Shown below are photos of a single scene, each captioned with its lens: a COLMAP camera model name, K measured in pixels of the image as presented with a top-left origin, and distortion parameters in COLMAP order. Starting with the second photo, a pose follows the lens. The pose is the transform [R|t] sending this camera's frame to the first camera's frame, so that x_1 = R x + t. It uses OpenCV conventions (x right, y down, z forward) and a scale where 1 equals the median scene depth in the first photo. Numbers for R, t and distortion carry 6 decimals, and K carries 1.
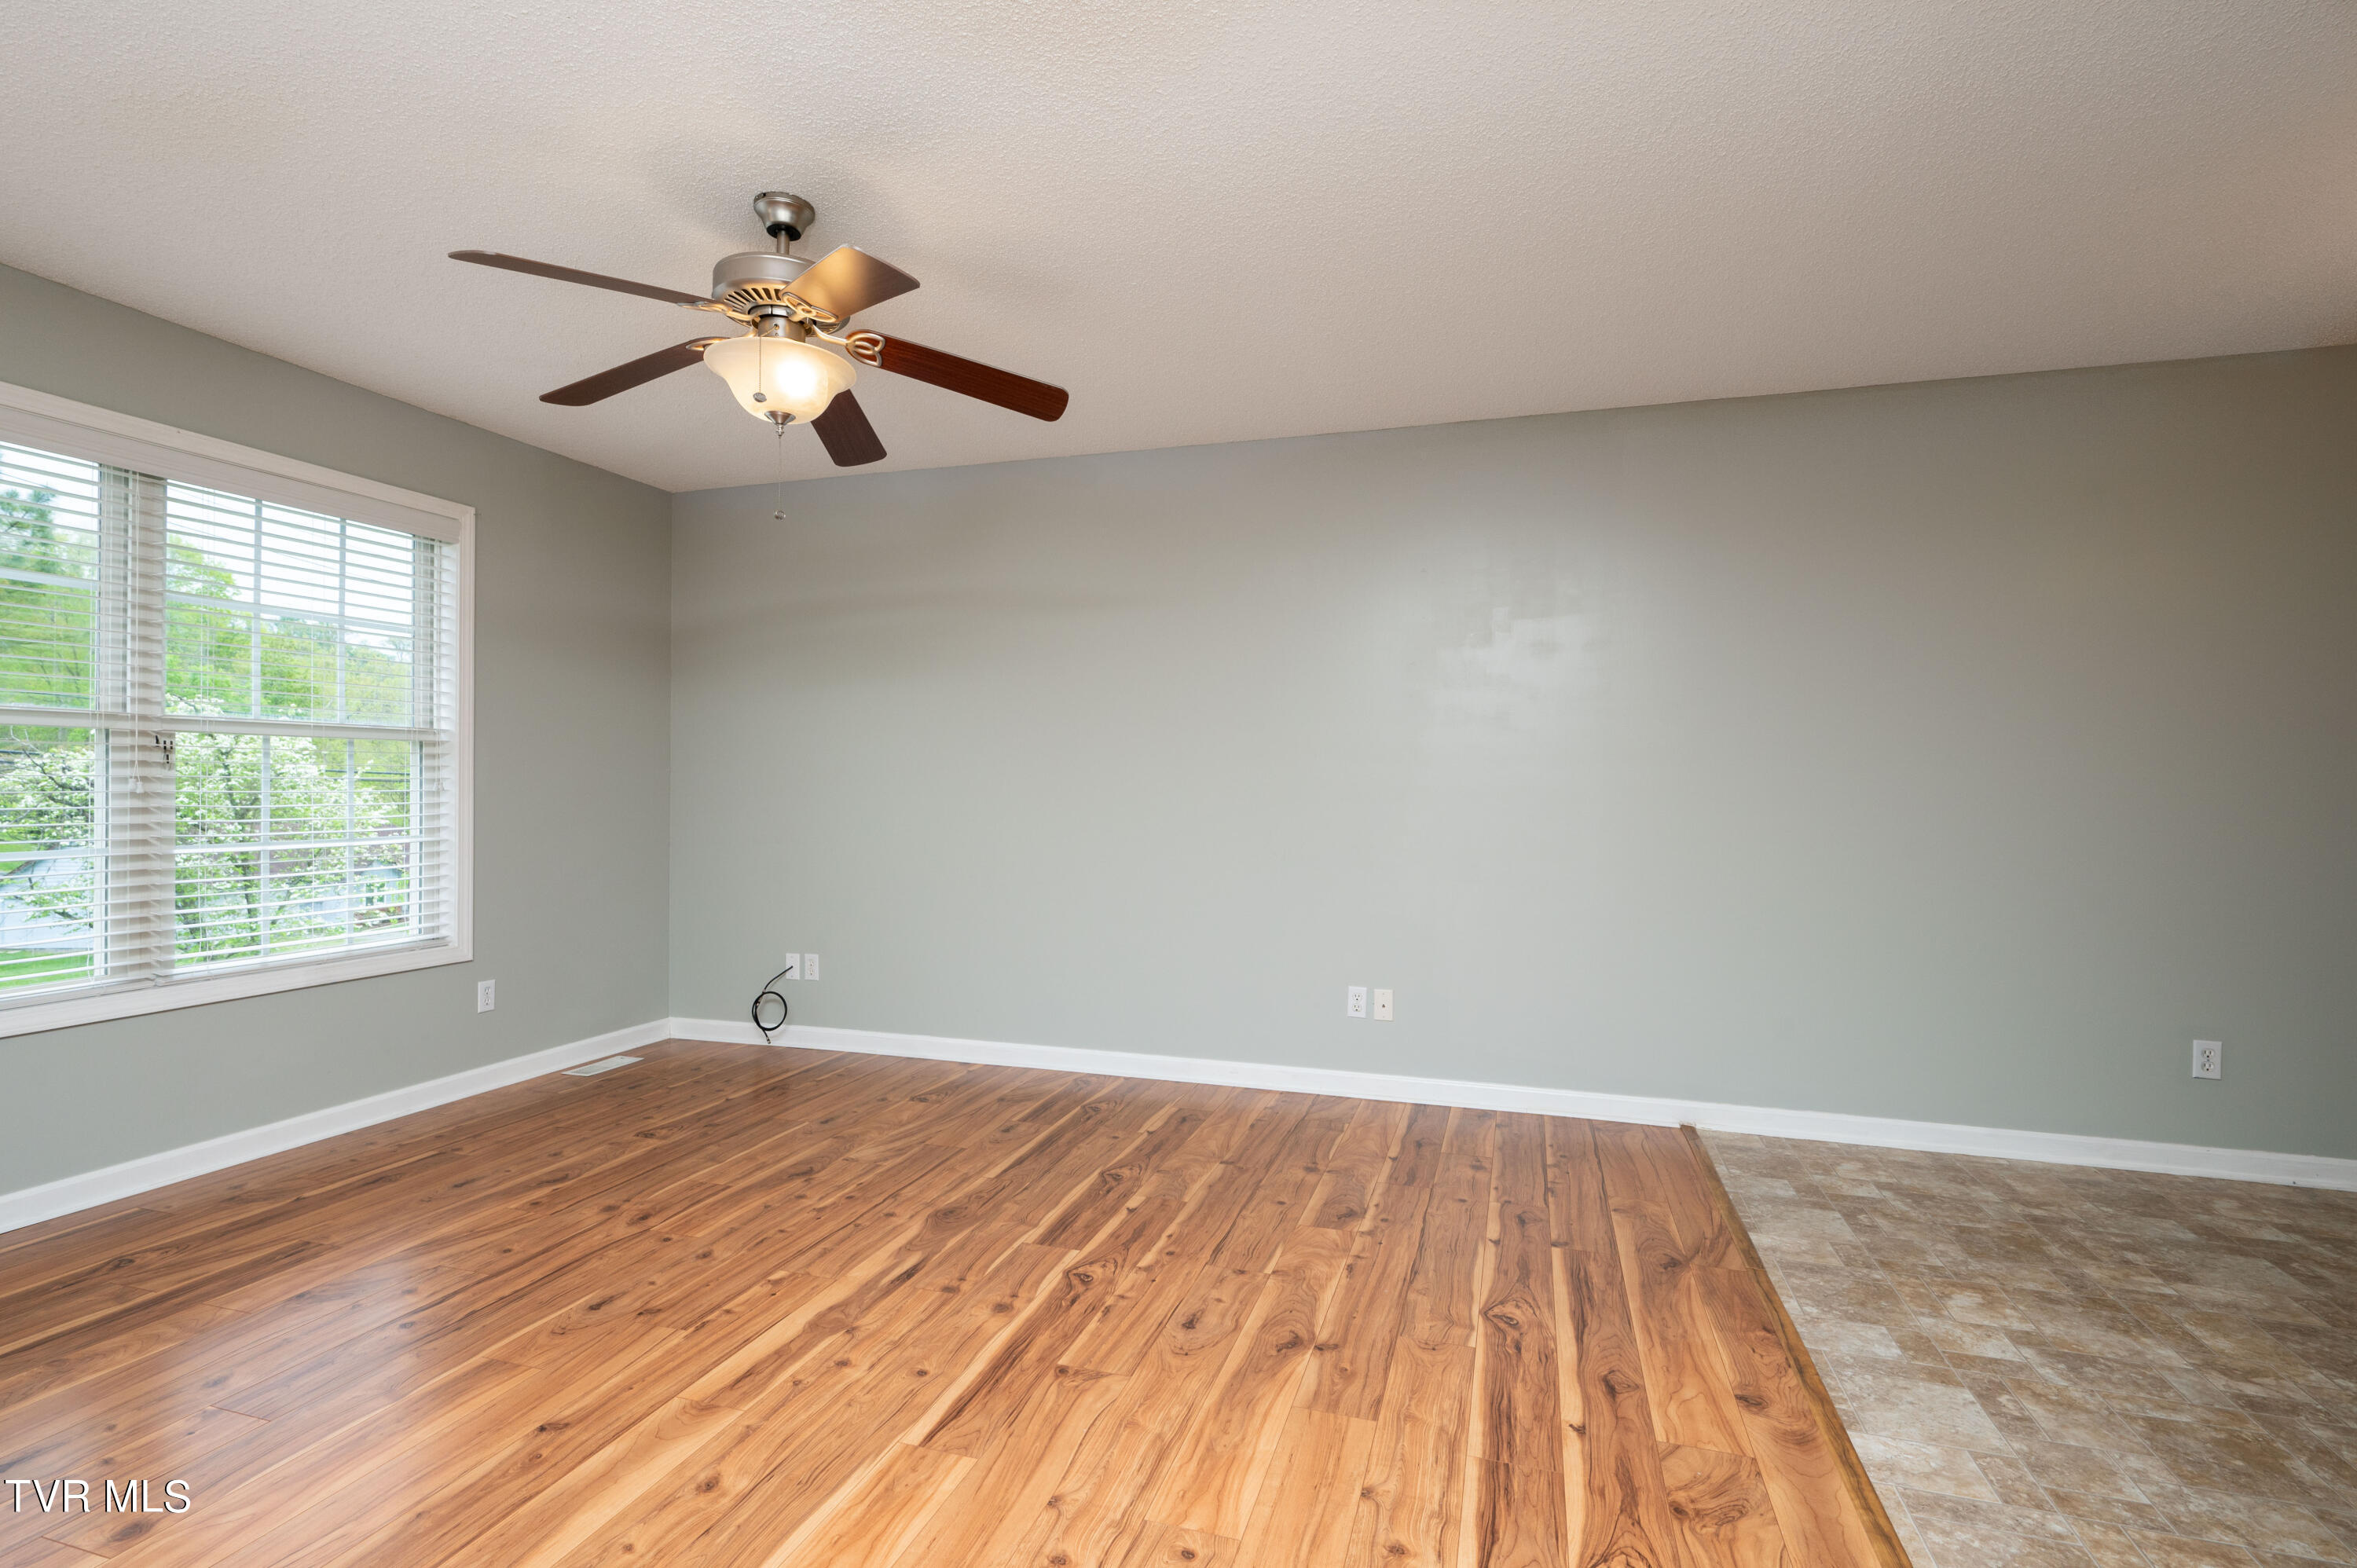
lens RADIAL K [[1069.3, 0, 1178.5], [0, 1069.3, 784.0], [0, 0, 1]] dist [0.004777, 0.000034]
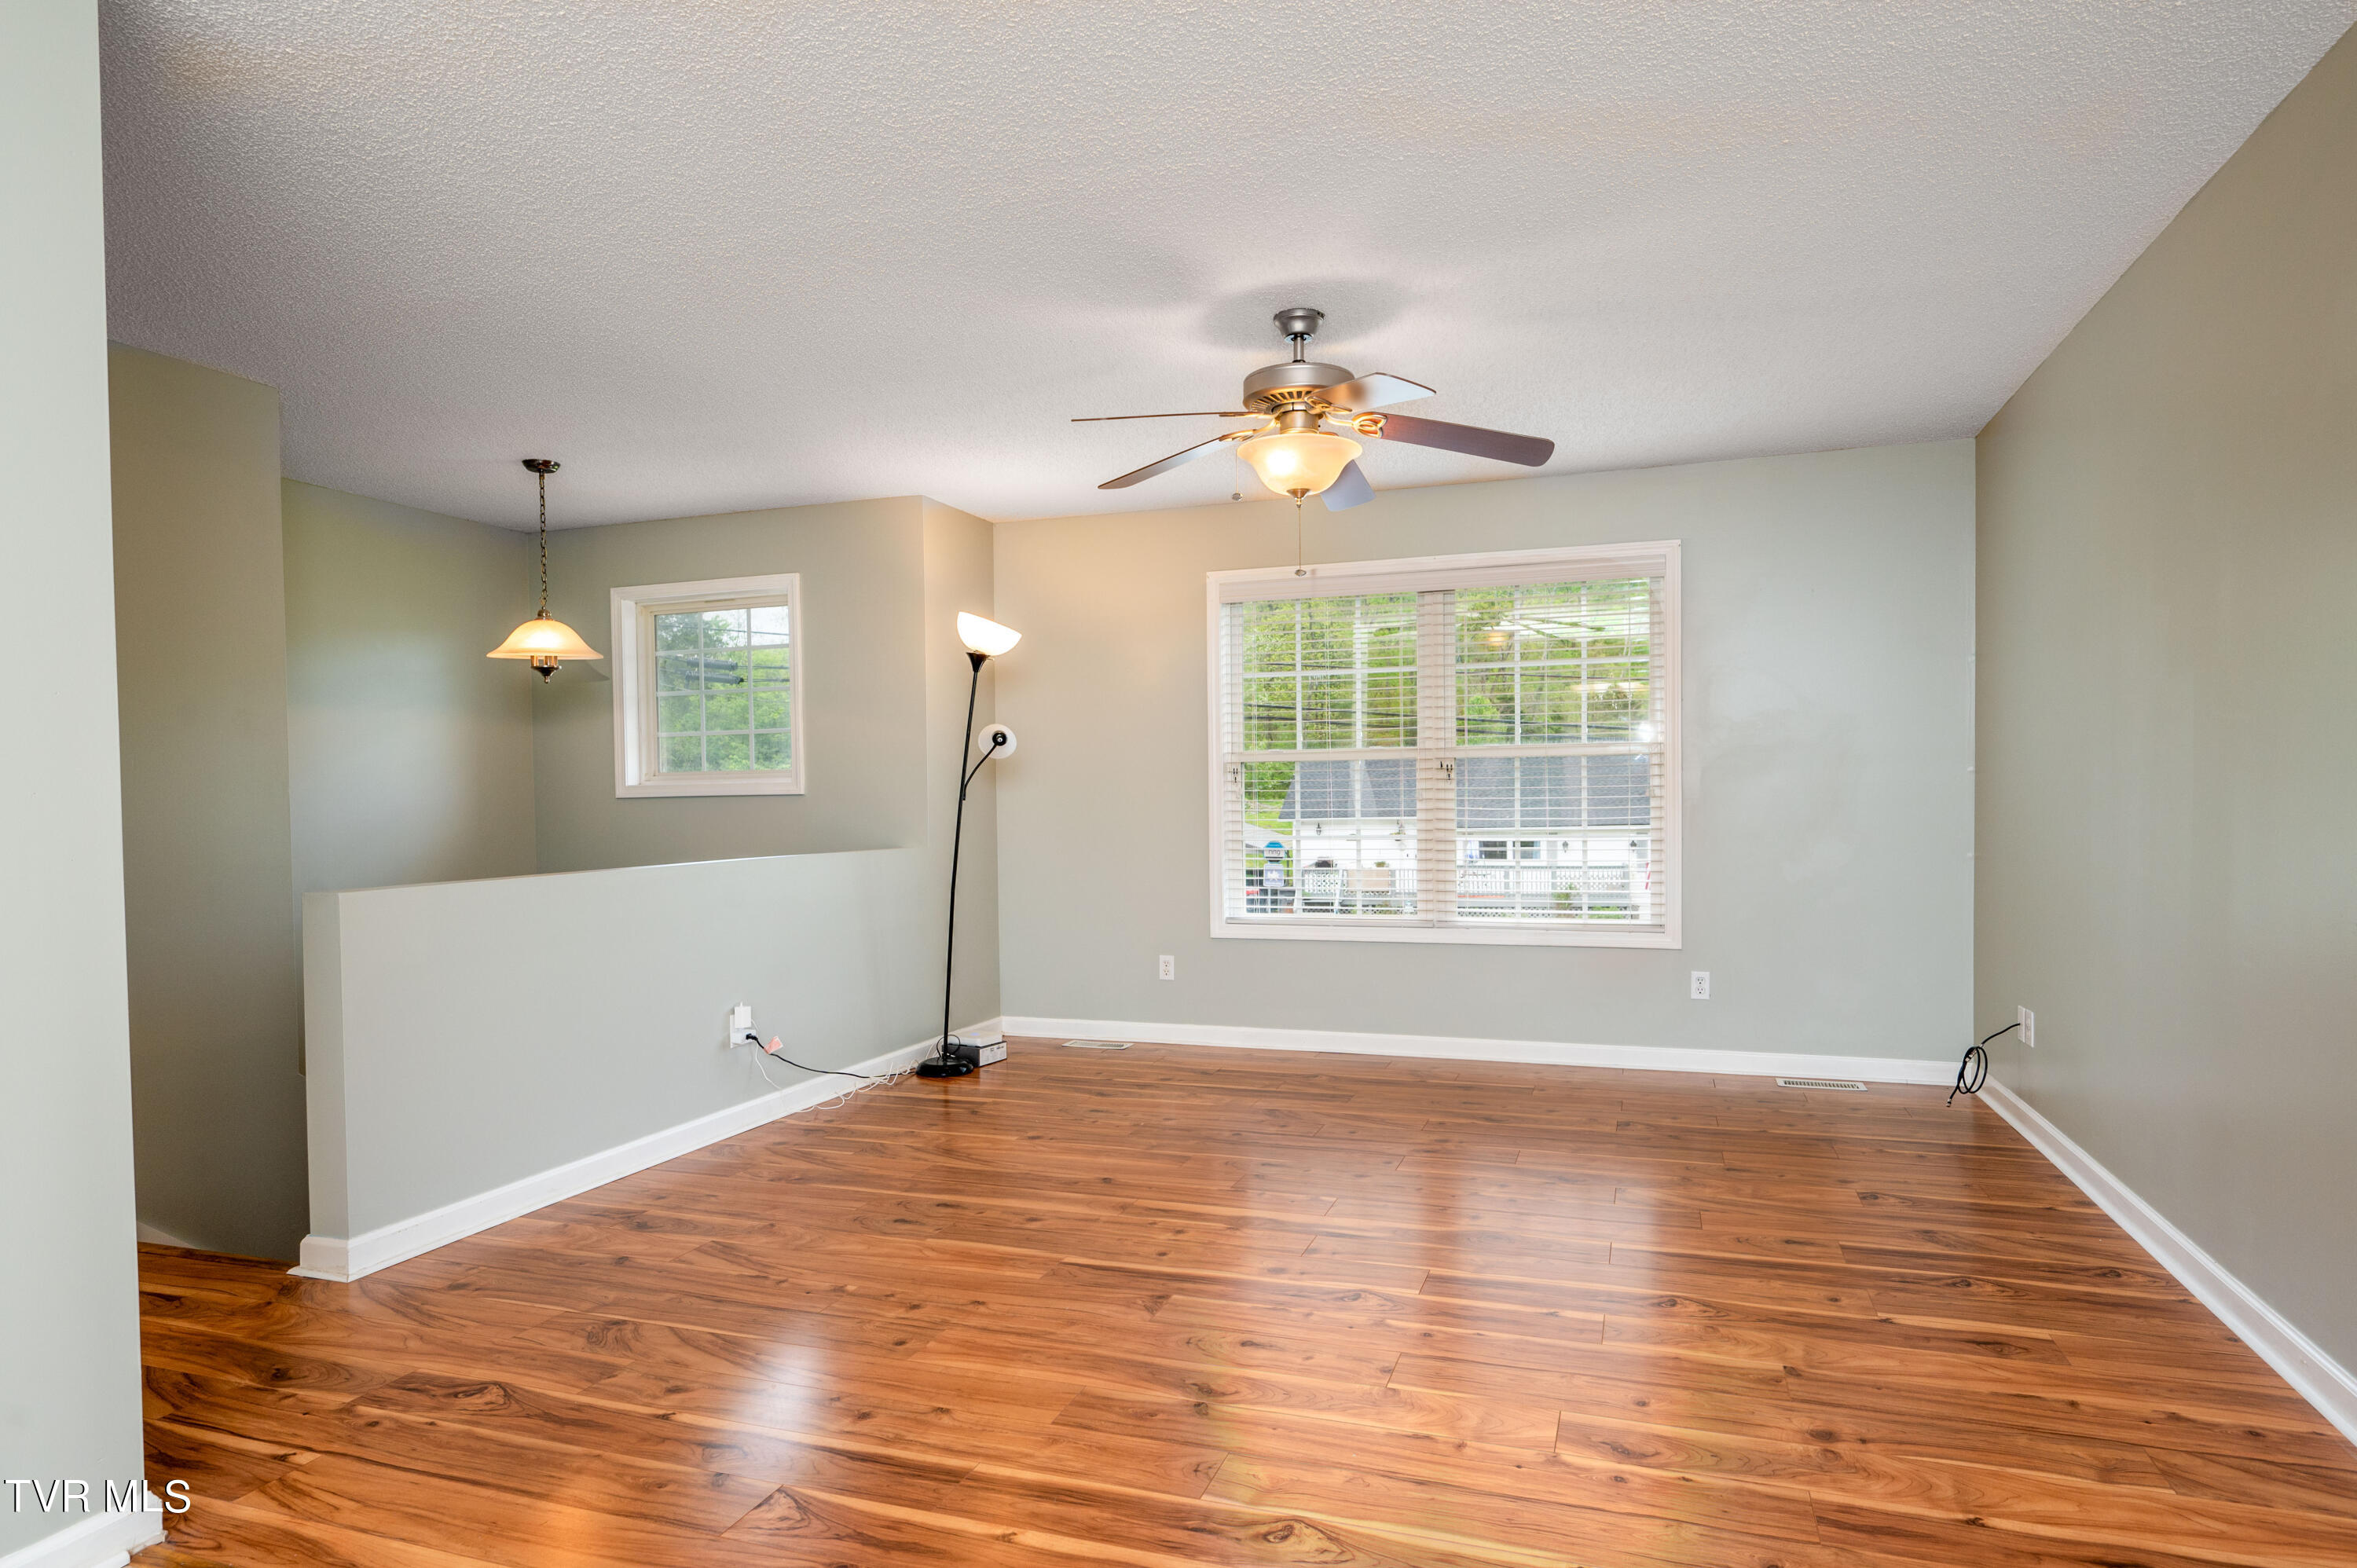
lens RADIAL K [[1402.2, 0, 1273.3], [0, 1402.2, 784.8], [0, 0, 1]] dist [0.001127, 0.001233]
pose [[0.002662, -0.014142, -0.999896, 1.092369], [0.013795, 0.999805, -0.014104, 0.035301], [0.999901, -0.013756, 0.002857, 0.910279]]
